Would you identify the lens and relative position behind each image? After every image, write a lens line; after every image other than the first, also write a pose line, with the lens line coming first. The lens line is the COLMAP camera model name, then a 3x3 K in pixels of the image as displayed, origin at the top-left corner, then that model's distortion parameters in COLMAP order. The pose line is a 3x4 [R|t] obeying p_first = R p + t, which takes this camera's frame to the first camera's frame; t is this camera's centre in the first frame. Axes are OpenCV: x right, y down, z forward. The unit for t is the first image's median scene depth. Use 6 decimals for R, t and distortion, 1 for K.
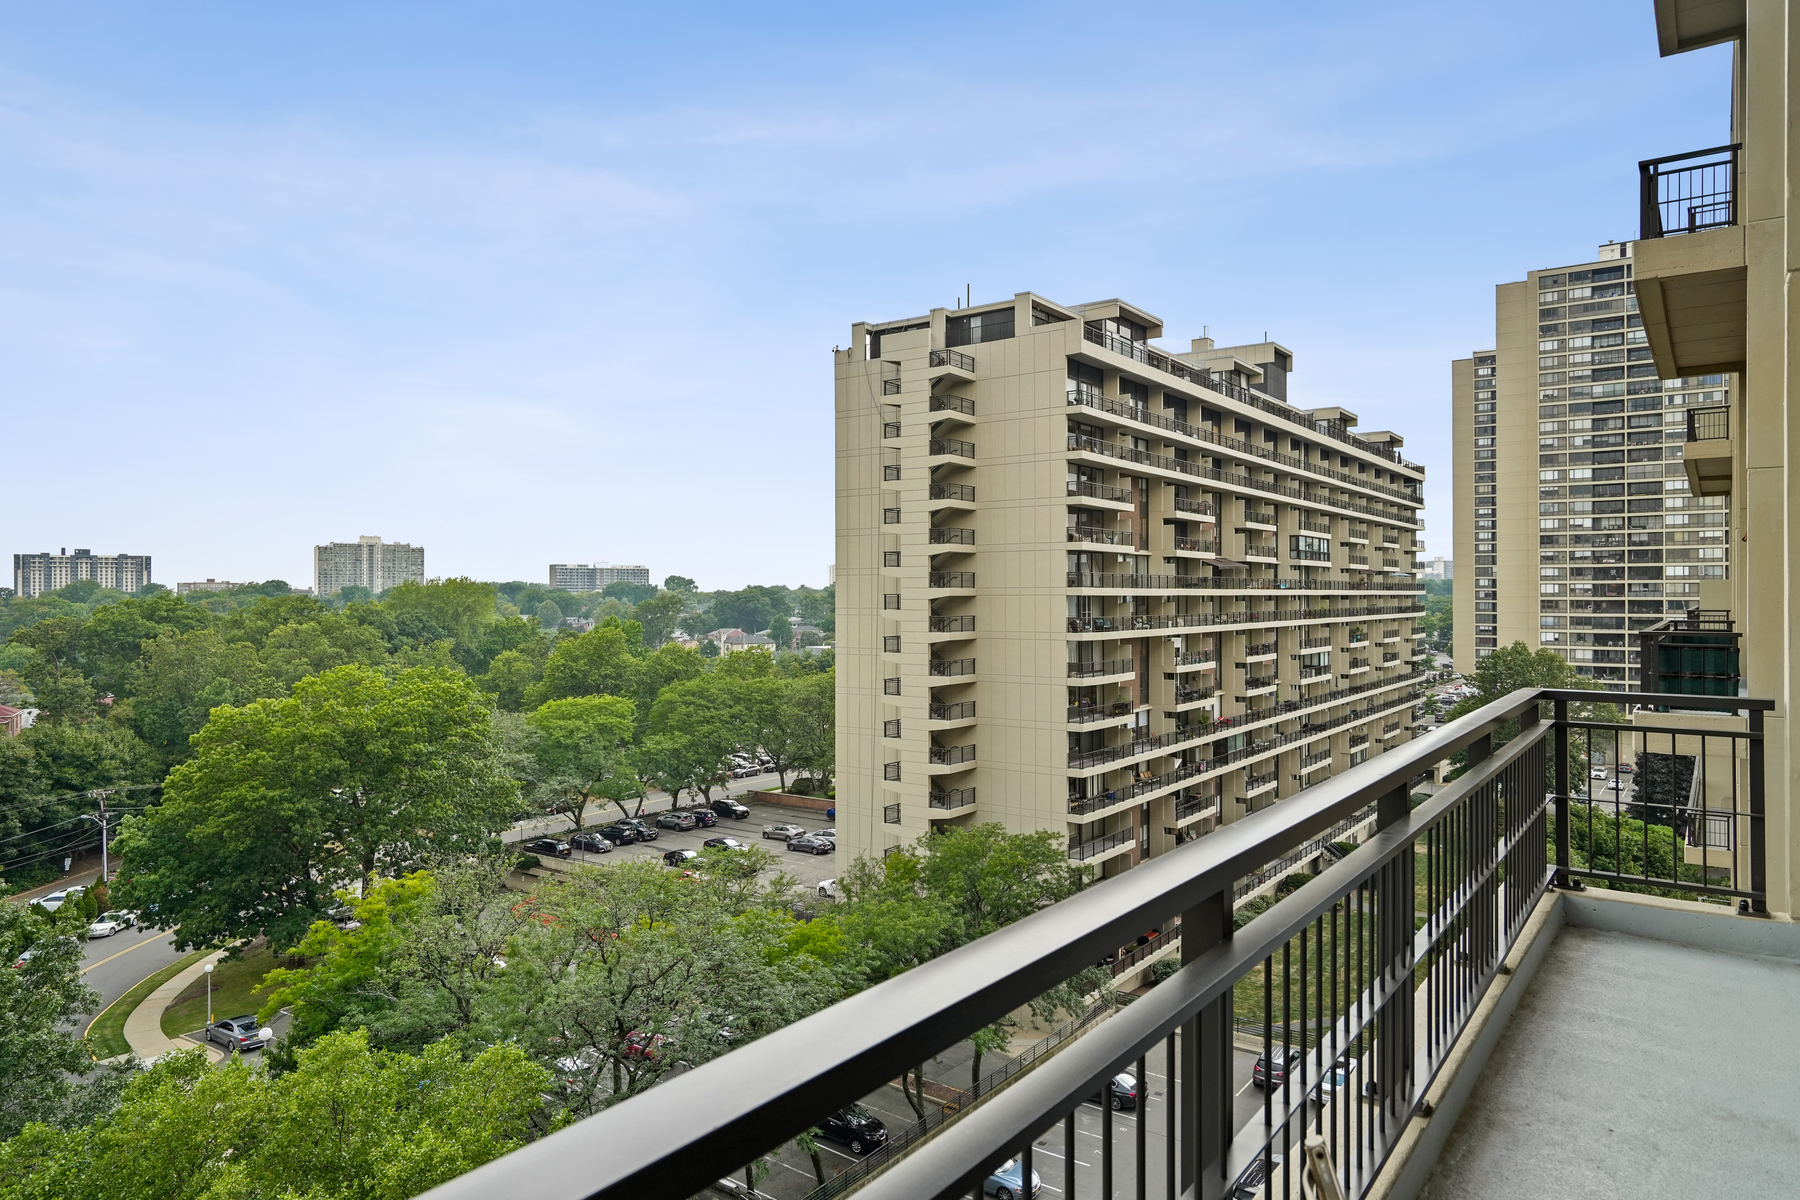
lens RADIAL K [[1114.0, 0, 899.3], [0, 1114.0, 598.8], [0, 0, 1]] dist [0.005318, -0.001321]
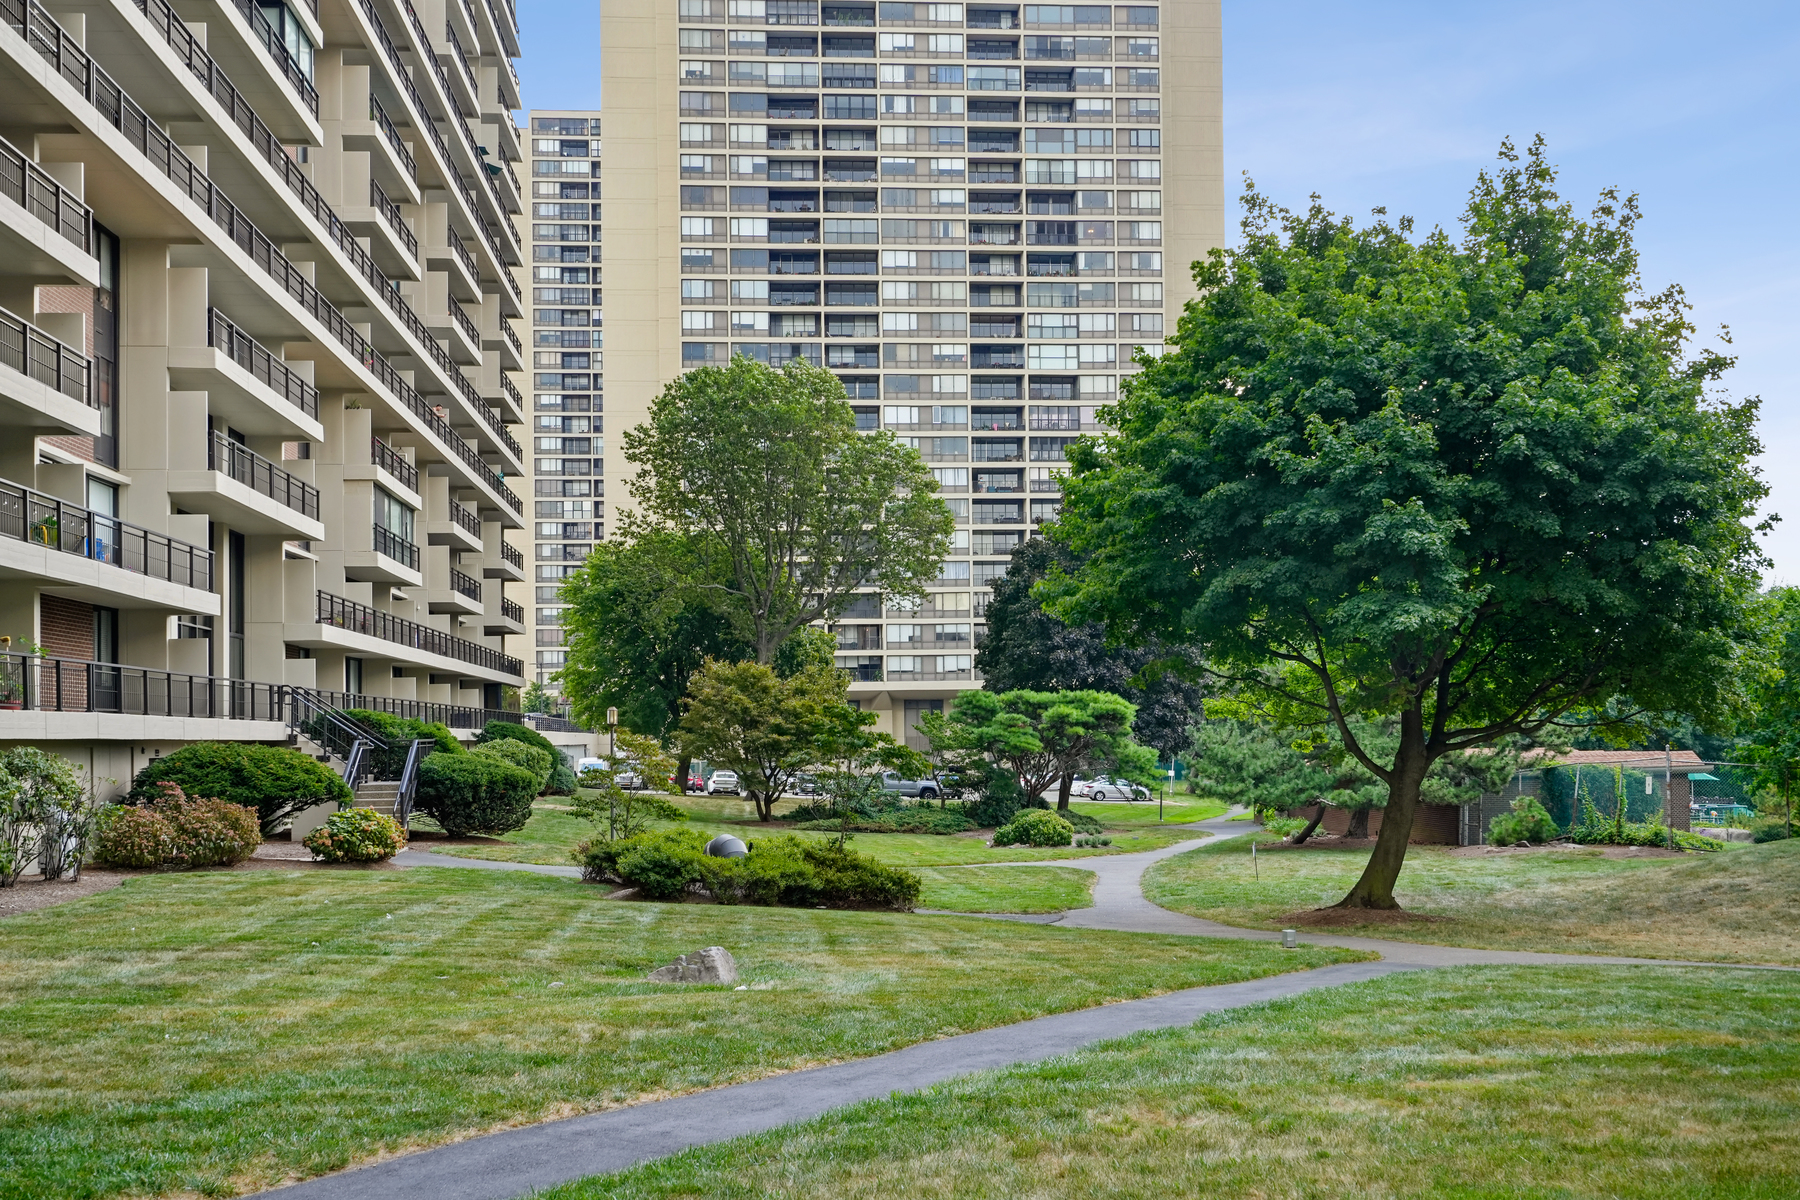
lens RADIAL K [[1765.3, 0, 900.3], [0, 1765.3, 598.0], [0, 0, 1]] dist [0.006406, 0.000000]
pose [[0.795108, -0.007601, 0.606420, 0.164150], [0.003497, 0.999962, 0.007949, 0.055596], [-0.606458, -0.004200, 0.795105, 0.299473]]
